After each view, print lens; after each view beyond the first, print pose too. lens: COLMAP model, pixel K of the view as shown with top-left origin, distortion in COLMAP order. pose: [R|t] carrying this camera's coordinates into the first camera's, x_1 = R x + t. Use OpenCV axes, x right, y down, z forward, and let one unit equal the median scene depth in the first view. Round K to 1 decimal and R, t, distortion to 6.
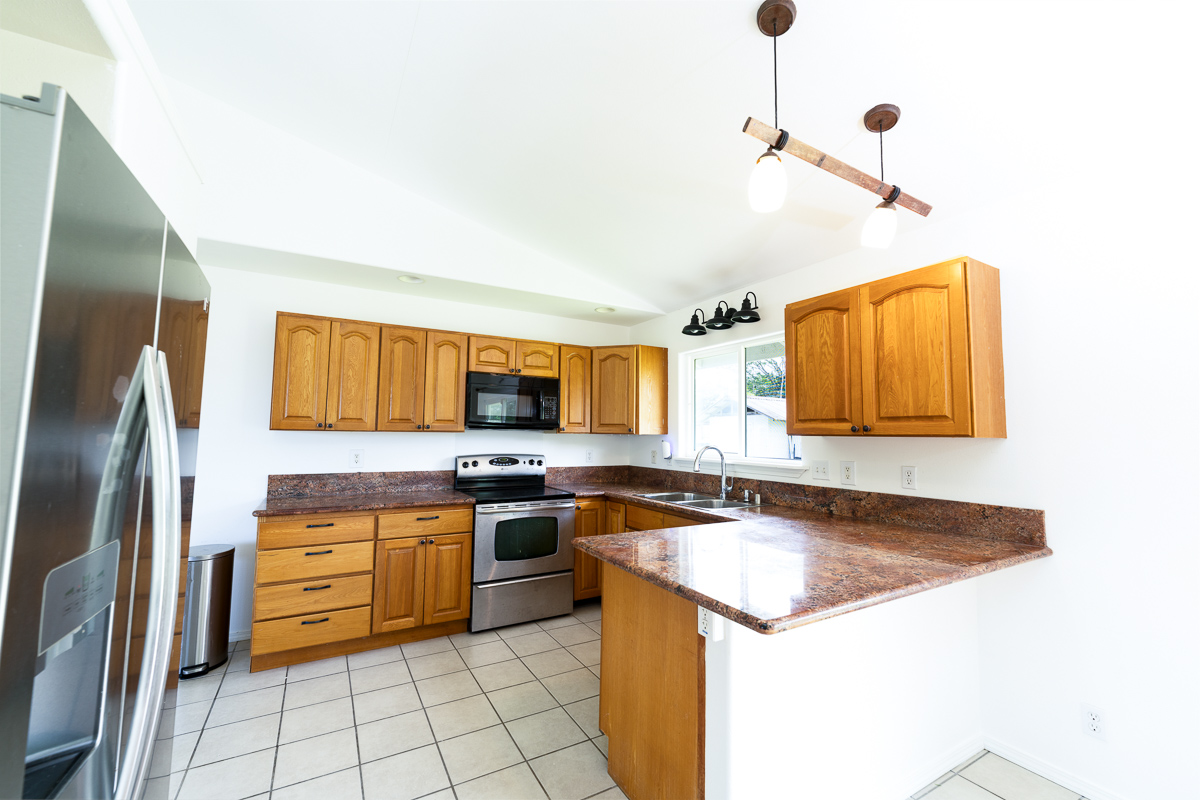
lens RADIAL K [[486.2, 0, 603.2], [0, 486.2, 400.3], [0, 0, 1]] dist [-0.003319, -0.000520]
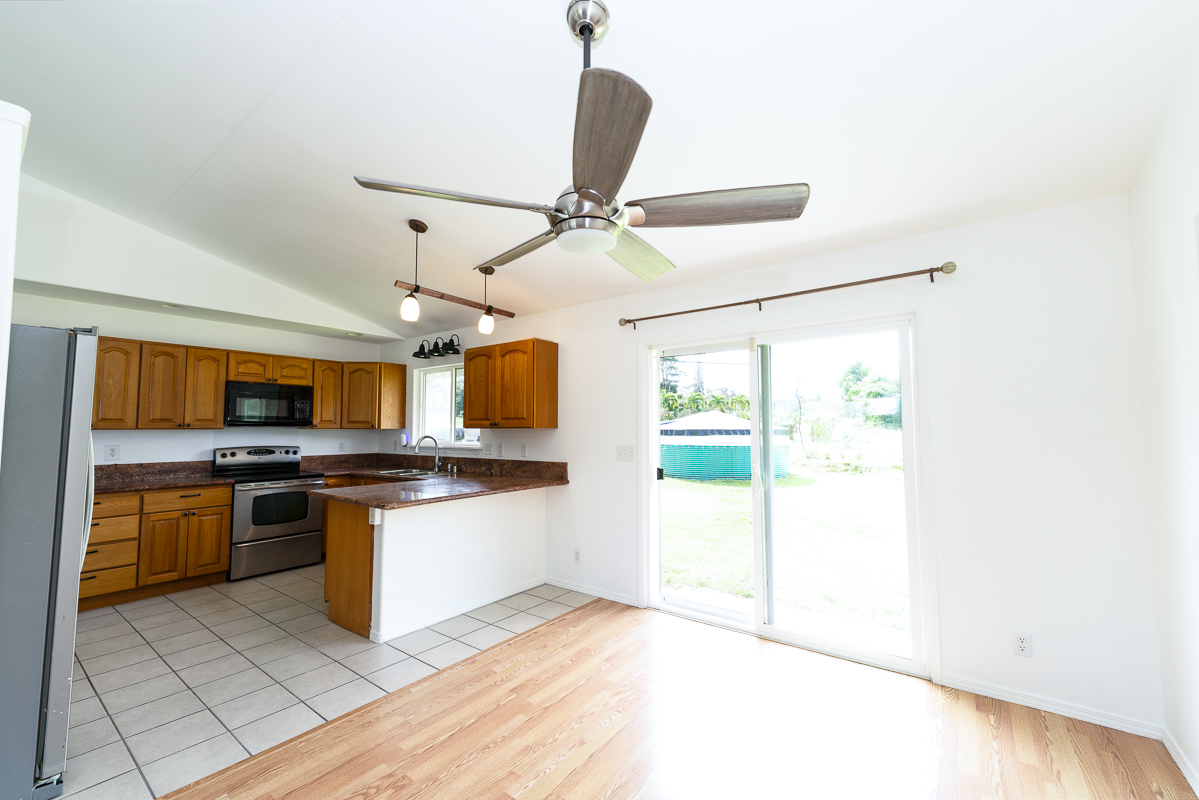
lens RADIAL K [[485.8, 0, 602.7], [0, 485.8, 400.3], [0, 0, 1]] dist [-0.003319, -0.000520]
pose [[0.918294, 0.008915, 0.395800, 0.124494], [-0.014424, 0.999836, 0.010945, -0.038629], [-0.395637, -0.015760, 0.918272, -0.567410]]
